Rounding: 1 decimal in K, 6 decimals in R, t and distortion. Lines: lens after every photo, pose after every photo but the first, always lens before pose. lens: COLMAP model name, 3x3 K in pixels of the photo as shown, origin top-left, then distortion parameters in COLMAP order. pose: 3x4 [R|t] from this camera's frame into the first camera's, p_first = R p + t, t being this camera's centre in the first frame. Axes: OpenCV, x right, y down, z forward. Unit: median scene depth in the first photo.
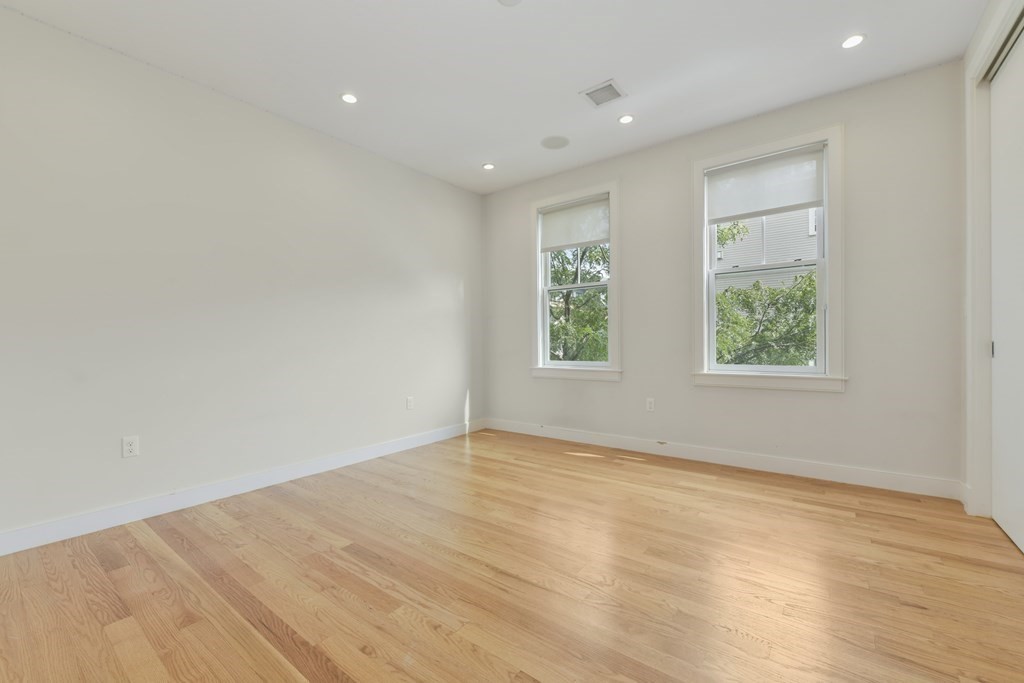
lens RADIAL K [[435.7, 0, 540.6], [0, 435.7, 351.7], [0, 0, 1]] dist [0.001456, 0.000028]
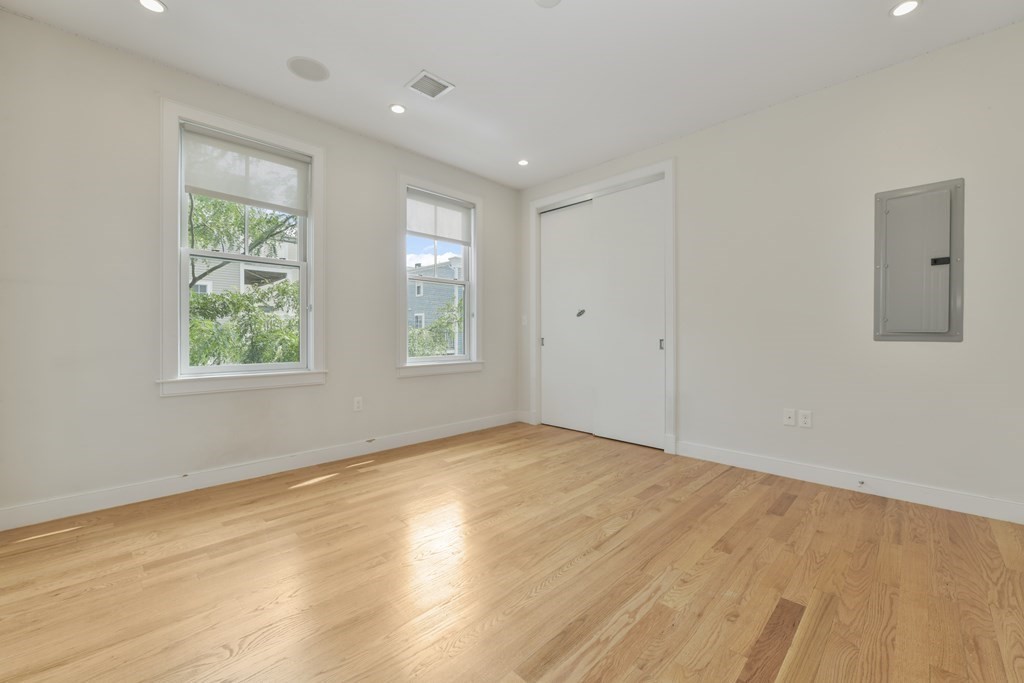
lens RADIAL K [[409.5, 0, 512.0], [0, 409.5, 341.5], [0, 0, 1]] dist [-0.015998, -0.000264]
pose [[0.144640, 0.001271, 0.989483, -0.678863], [0.027405, 0.999610, -0.005290, 0.000262], [-0.989105, 0.027881, 0.144549, 0.640060]]
